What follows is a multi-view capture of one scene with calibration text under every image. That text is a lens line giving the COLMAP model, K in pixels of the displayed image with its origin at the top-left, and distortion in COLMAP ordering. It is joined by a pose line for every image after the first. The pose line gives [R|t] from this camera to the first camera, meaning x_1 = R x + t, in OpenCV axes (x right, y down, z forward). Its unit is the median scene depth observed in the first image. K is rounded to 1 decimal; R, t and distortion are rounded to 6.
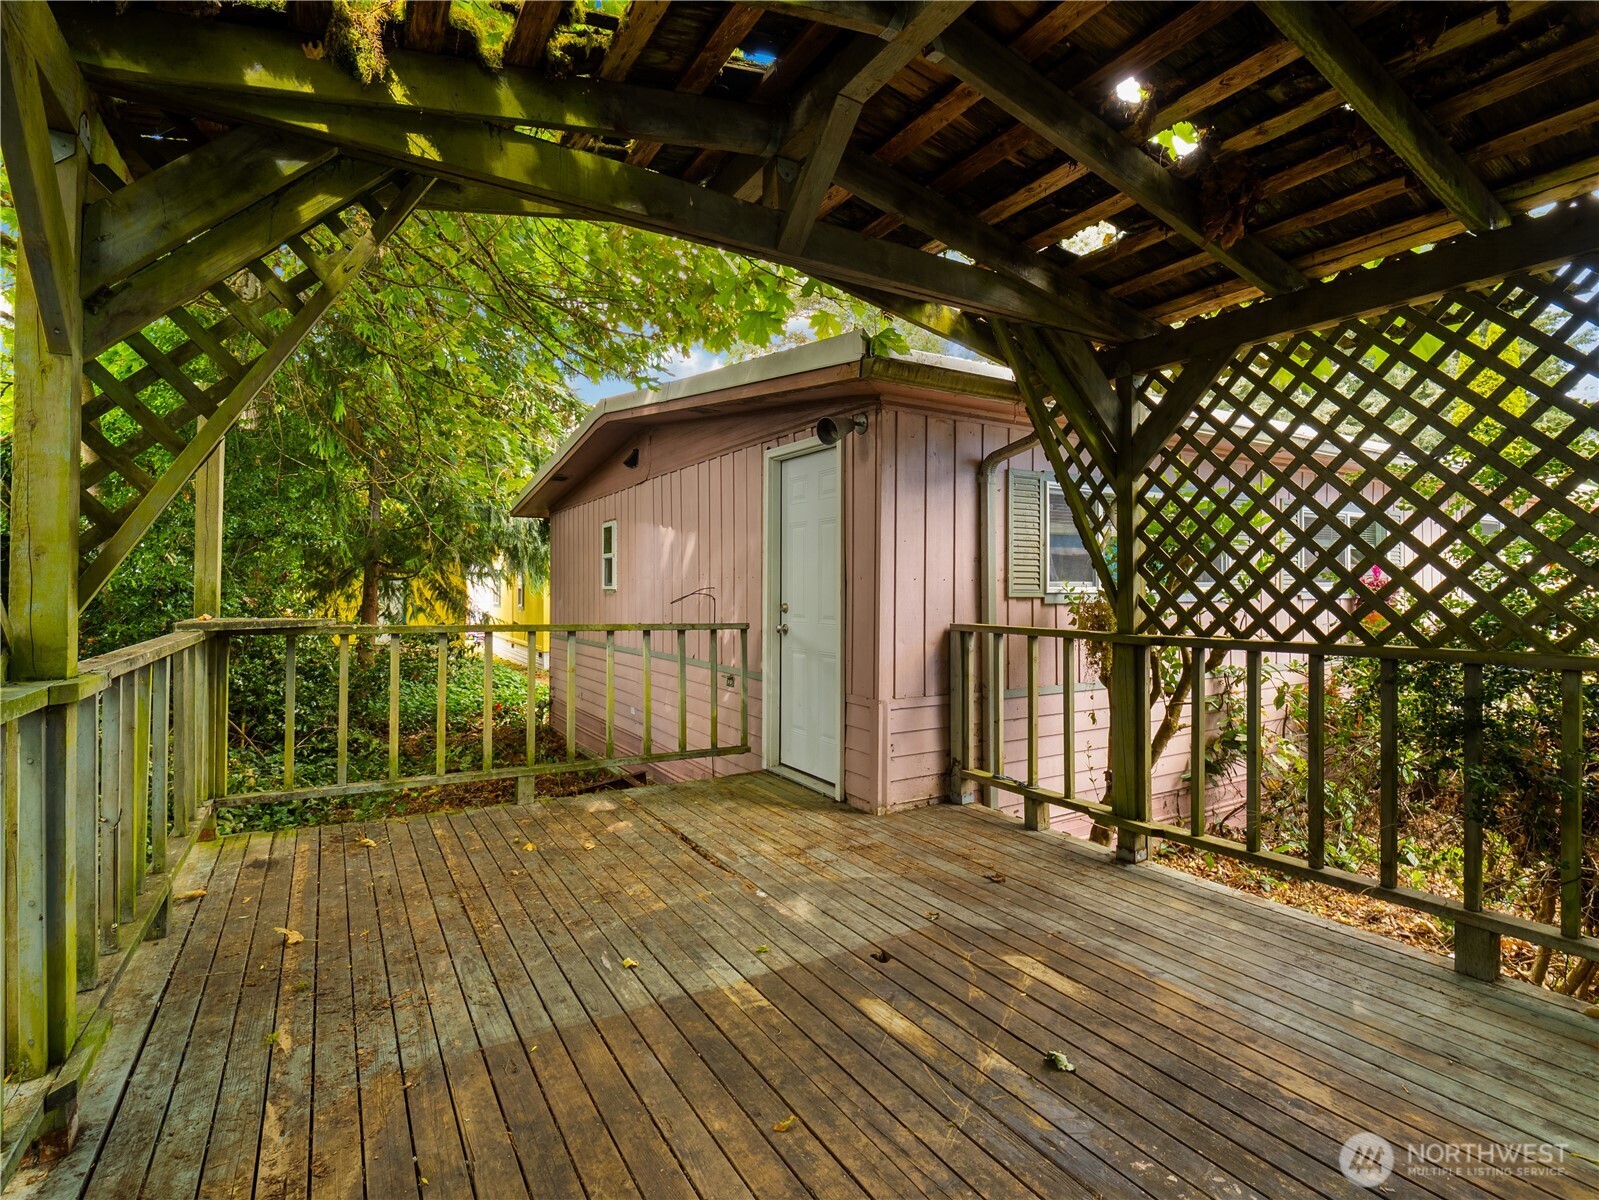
lens RADIAL K [[774.1, 0, 800.4], [0, 774.1, 589.4], [0, 0, 1]] dist [-0.001131, 0.000264]
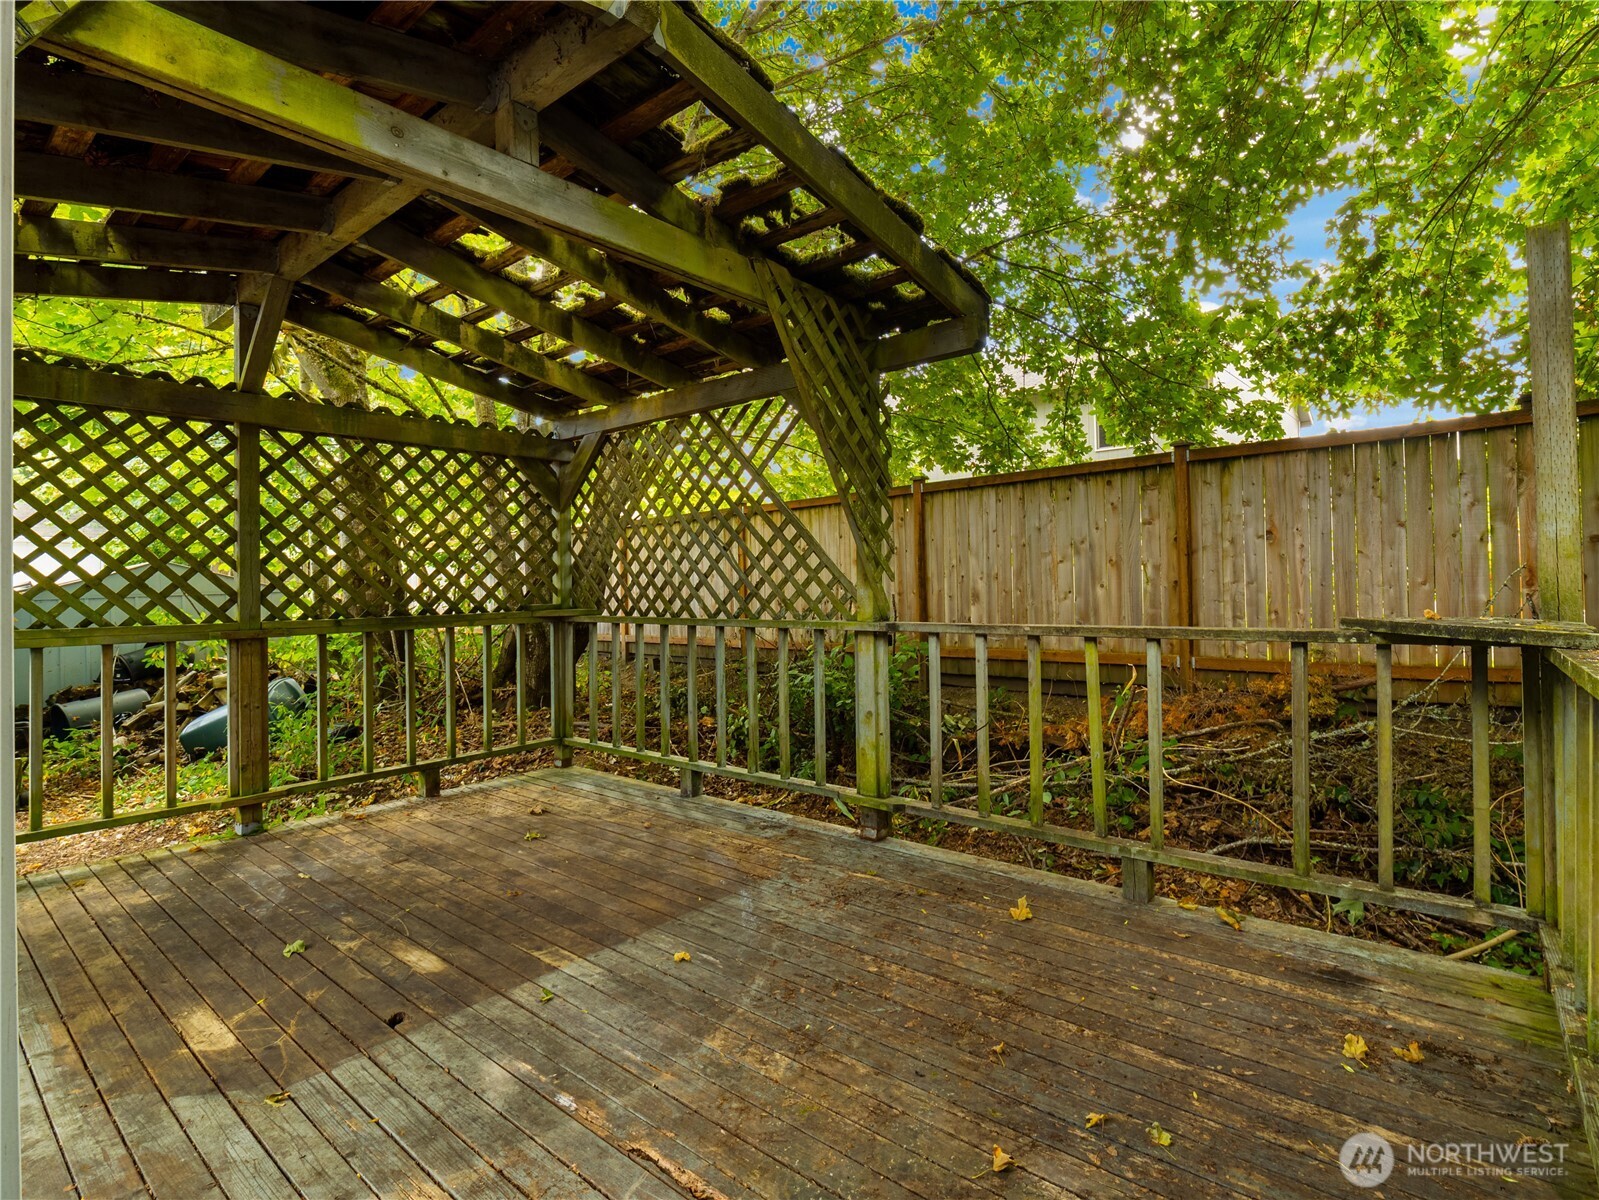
lens RADIAL K [[774.1, 0, 797.8], [0, 774.1, 586.7], [0, 0, 1]] dist [-0.001131, 0.000264]
pose [[-0.941433, 0.018444, -0.336695, -0.033885], [0.016928, 0.999829, 0.007438, -0.001959], [0.336774, 0.001303, -0.941584, 2.094209]]
